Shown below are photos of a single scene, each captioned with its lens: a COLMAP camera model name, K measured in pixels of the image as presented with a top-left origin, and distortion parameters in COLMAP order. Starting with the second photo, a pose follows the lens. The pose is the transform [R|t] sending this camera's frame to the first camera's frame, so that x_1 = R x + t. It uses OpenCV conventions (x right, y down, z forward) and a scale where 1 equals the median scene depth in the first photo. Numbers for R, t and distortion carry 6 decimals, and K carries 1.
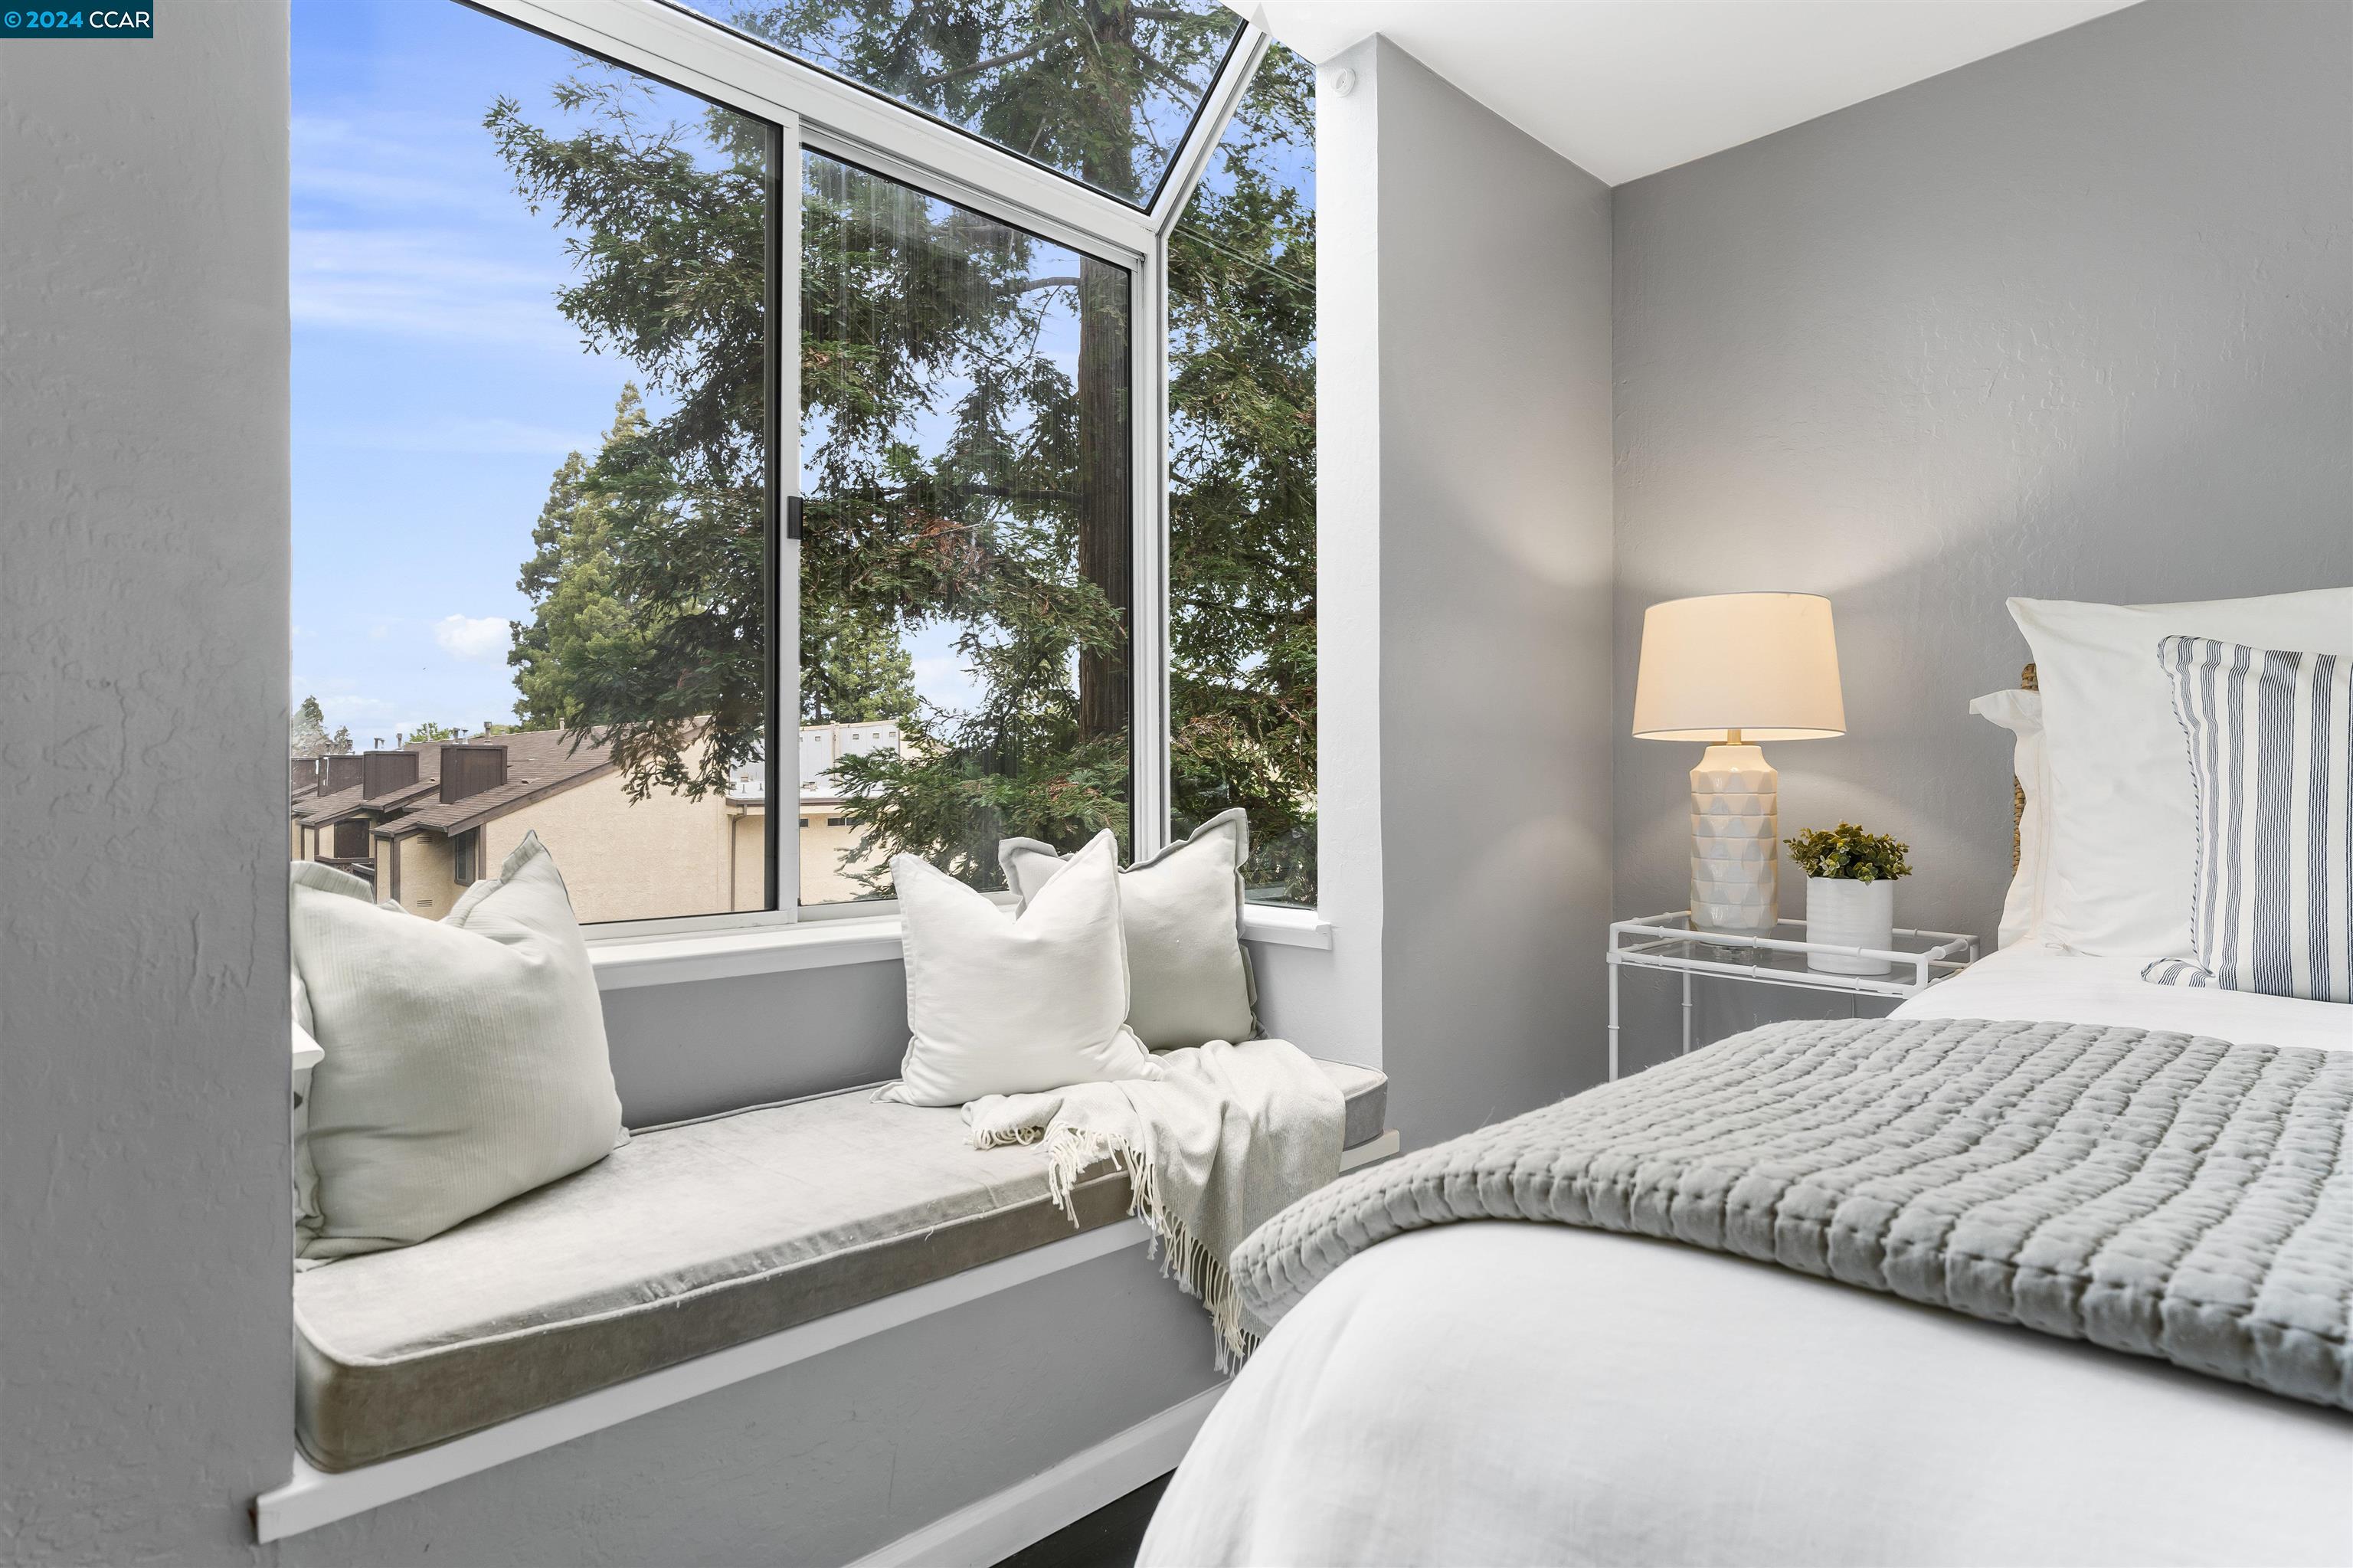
lens RADIAL K [[1184.4, 0, 1155.3], [0, 1184.4, 767.9], [0, 0, 1]] dist [0.002750, 0.001180]
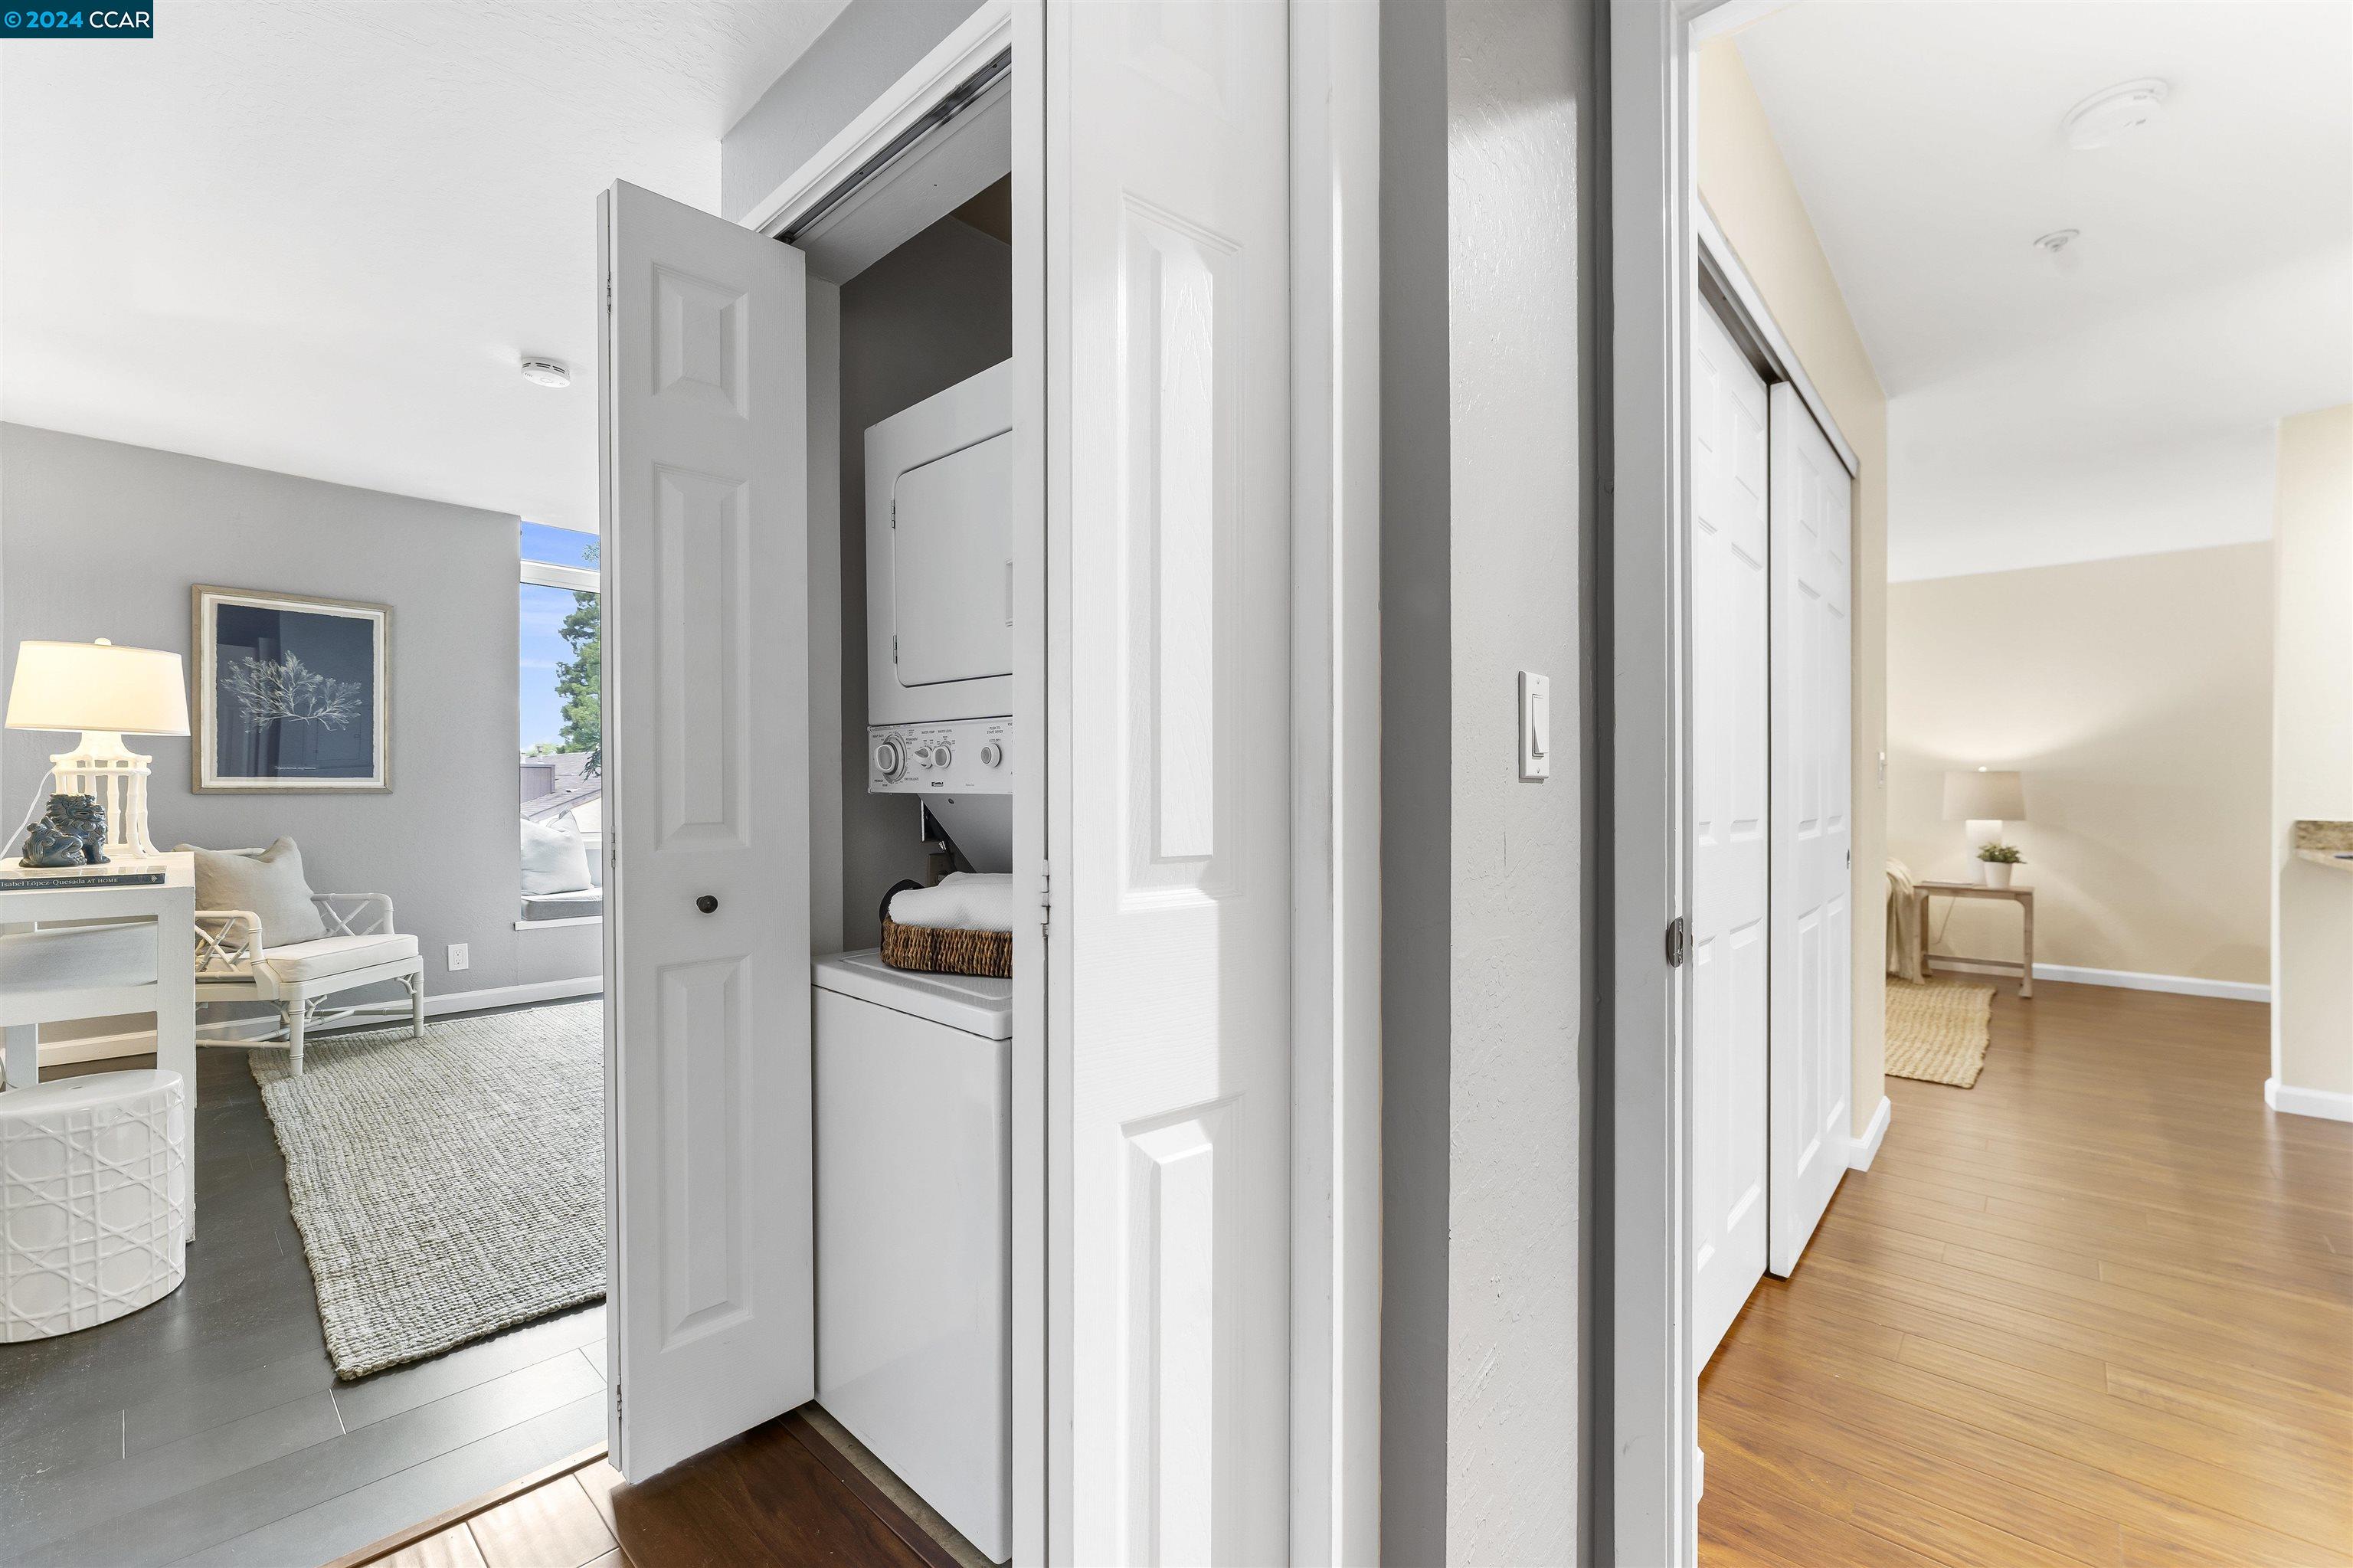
lens RADIAL K [[975.5, 0, 1170.7], [0, 975.5, 791.0], [0, 0, 1]] dist [-0.003446, 0.000705]
pose [[0.997939, 0.001486, 0.064151, 0.550838], [-0.002270, 0.999924, 0.012149, -0.017868], [-0.064128, -0.012269, 0.997866, -1.023462]]
